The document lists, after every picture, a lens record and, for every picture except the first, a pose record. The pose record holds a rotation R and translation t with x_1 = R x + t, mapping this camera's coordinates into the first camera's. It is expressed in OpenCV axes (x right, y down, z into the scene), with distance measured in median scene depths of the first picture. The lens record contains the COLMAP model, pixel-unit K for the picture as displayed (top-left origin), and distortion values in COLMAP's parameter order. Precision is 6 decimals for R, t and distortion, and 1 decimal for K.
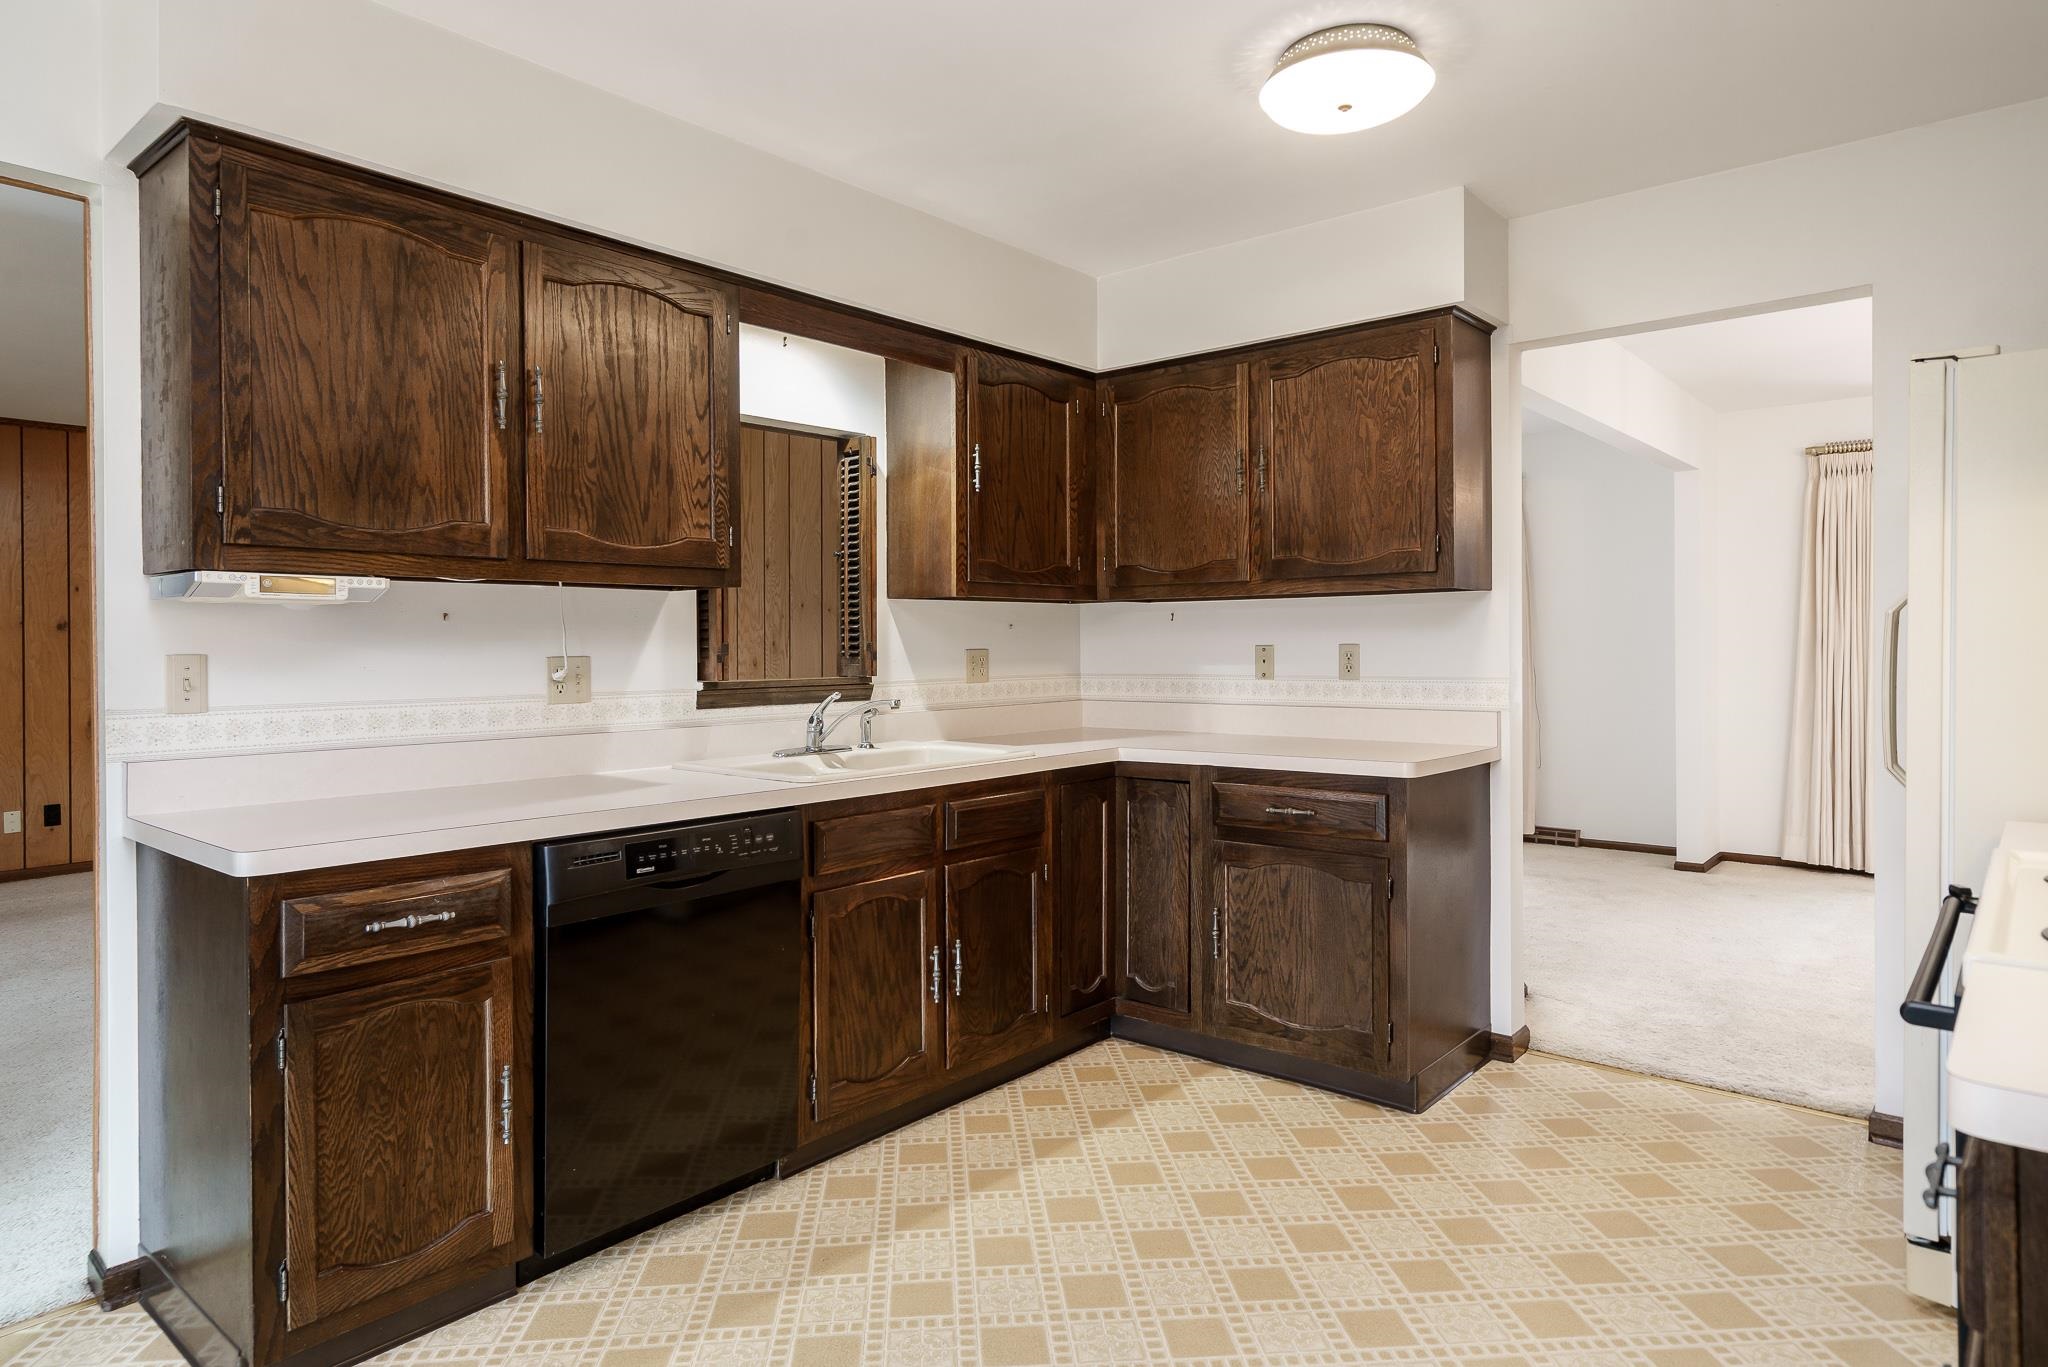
lens RADIAL K [[1195.4, 0, 1024.1], [0, 1195.4, 672.6], [0, 0, 1]] dist [0.005182, 0.004790]
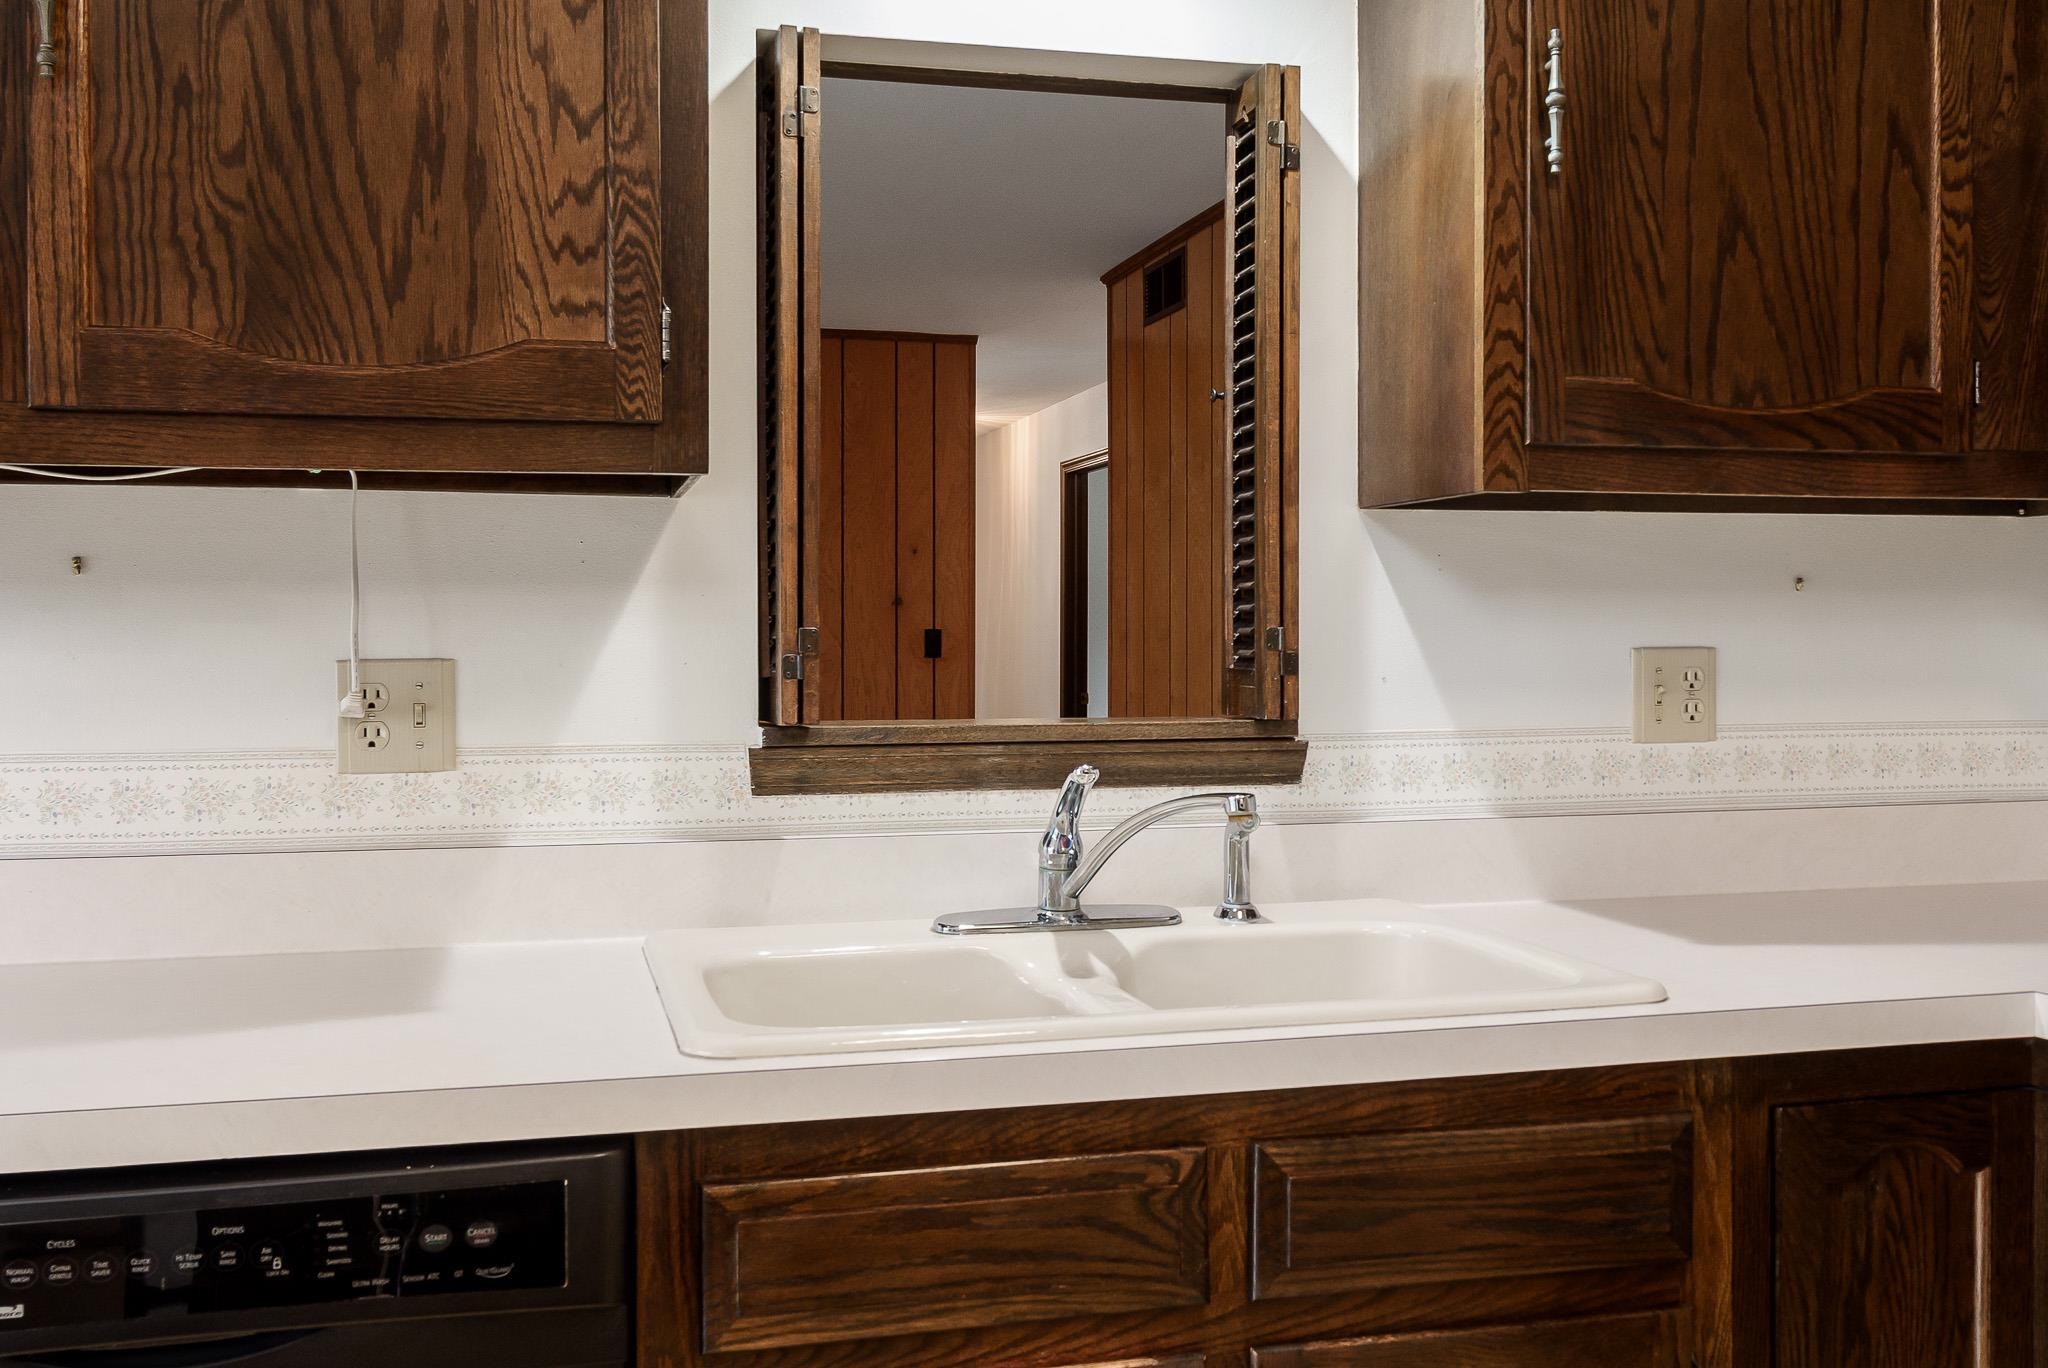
lens RADIAL K [[1873.6, 0, 1045.5], [0, 1873.6, 647.6], [0, 0, 1]] dist [0.003053, 0.005096]
pose [[0.819402, 0.006945, -0.573178, 0.169731], [-0.016508, 0.999798, -0.011485, -0.013381], [0.572982, 0.018873, 0.819351, 0.581870]]
